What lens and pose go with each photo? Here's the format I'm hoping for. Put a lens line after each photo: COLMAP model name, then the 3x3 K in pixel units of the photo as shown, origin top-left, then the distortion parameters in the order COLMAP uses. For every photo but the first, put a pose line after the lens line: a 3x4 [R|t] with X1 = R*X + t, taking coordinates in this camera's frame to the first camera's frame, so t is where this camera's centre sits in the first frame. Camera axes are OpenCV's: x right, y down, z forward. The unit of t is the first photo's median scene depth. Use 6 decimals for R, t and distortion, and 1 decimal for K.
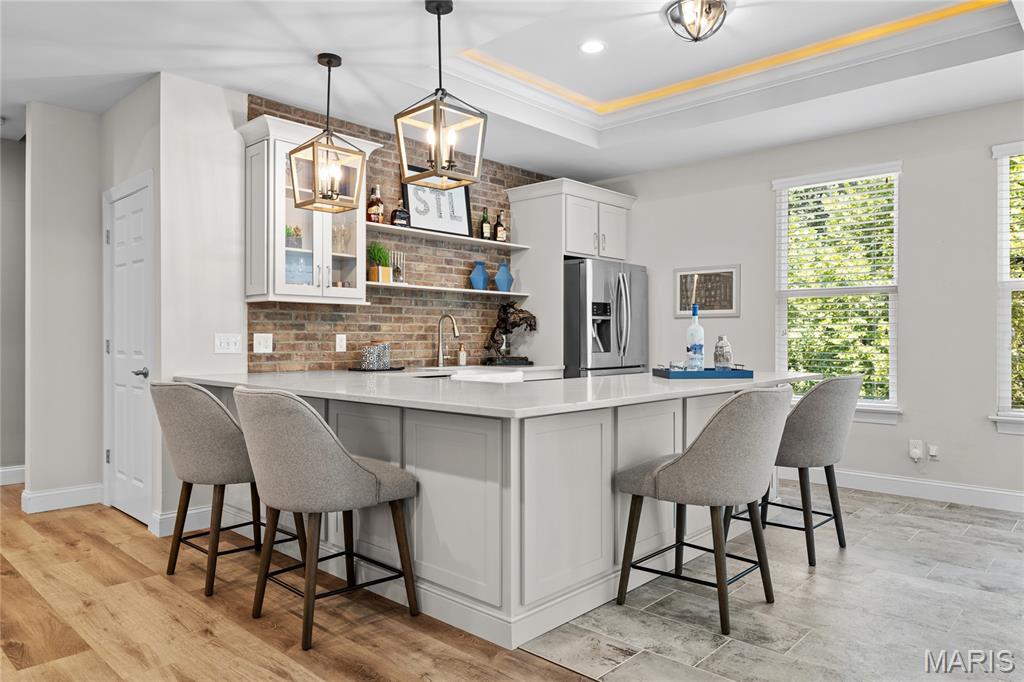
lens RADIAL K [[679.2, 0, 520.0], [0, 679.2, 341.7], [0, 0, 1]] dist [-0.008391, -0.000850]
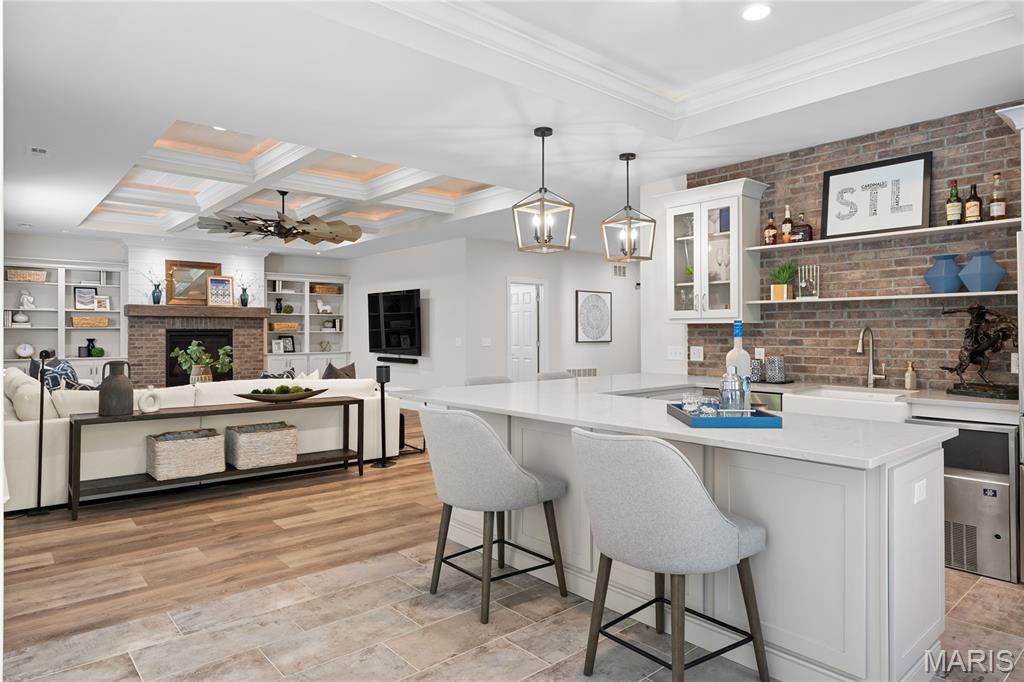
lens RADIAL K [[619.5, 0, 515.3], [0, 619.5, 332.7], [0, 0, 1]] dist [-0.004073, -0.001581]
pose [[-0.113348, 0.004238, -0.993546, 0.758054], [0.001221, 0.999991, 0.004126, -0.038565], [0.993555, -0.000745, -0.113352, 0.668218]]
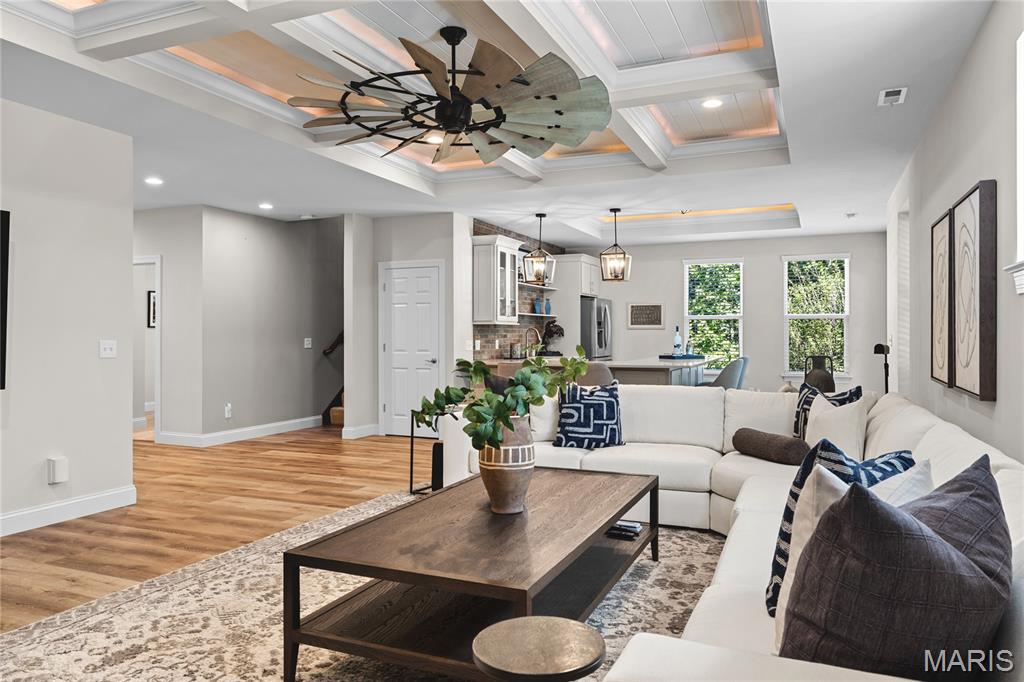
lens RADIAL K [[699.6, 0, 512.3], [0, 699.6, 334.8], [0, 0, 1]] dist [-0.003045, -0.002125]
pose [[0.945142, -0.002865, 0.326647, -0.806020], [0.003225, 0.999995, -0.000559, -0.022371], [-0.326644, 0.001582, 0.945146, -0.799942]]
